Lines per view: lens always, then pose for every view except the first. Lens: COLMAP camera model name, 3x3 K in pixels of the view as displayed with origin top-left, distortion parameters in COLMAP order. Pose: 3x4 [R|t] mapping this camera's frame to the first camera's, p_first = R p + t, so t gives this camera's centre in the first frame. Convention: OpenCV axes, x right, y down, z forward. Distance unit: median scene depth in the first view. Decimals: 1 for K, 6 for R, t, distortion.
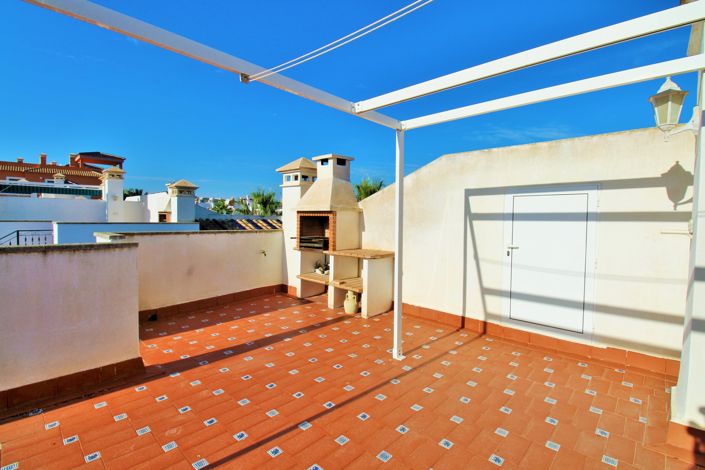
lens RADIAL K [[332.9, 0, 352.5], [0, 332.9, 235.0], [0, 0, 1]] dist [-0.000183, 0.000071]
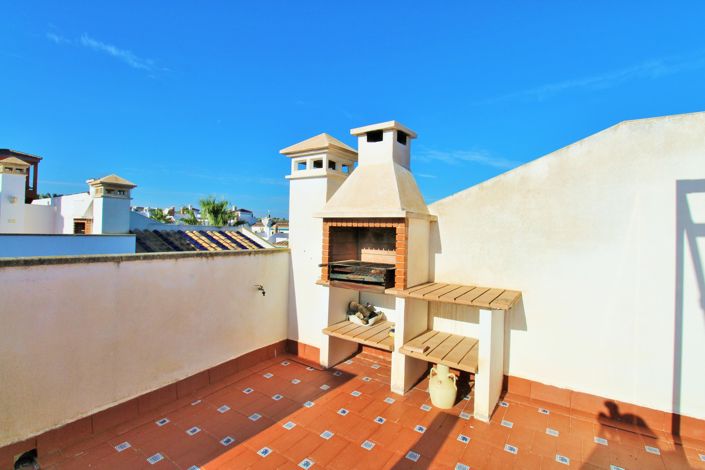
lens RADIAL K [[326.5, 0, 352.5], [0, 326.5, 235.0], [0, 0, 1]] dist [0.001861, -0.013542]
pose [[0.986474, 0.009117, 0.163663, -0.205782], [-0.002875, 0.999261, -0.038332, -0.020008], [-0.163891, 0.037343, 0.985771, 0.416288]]
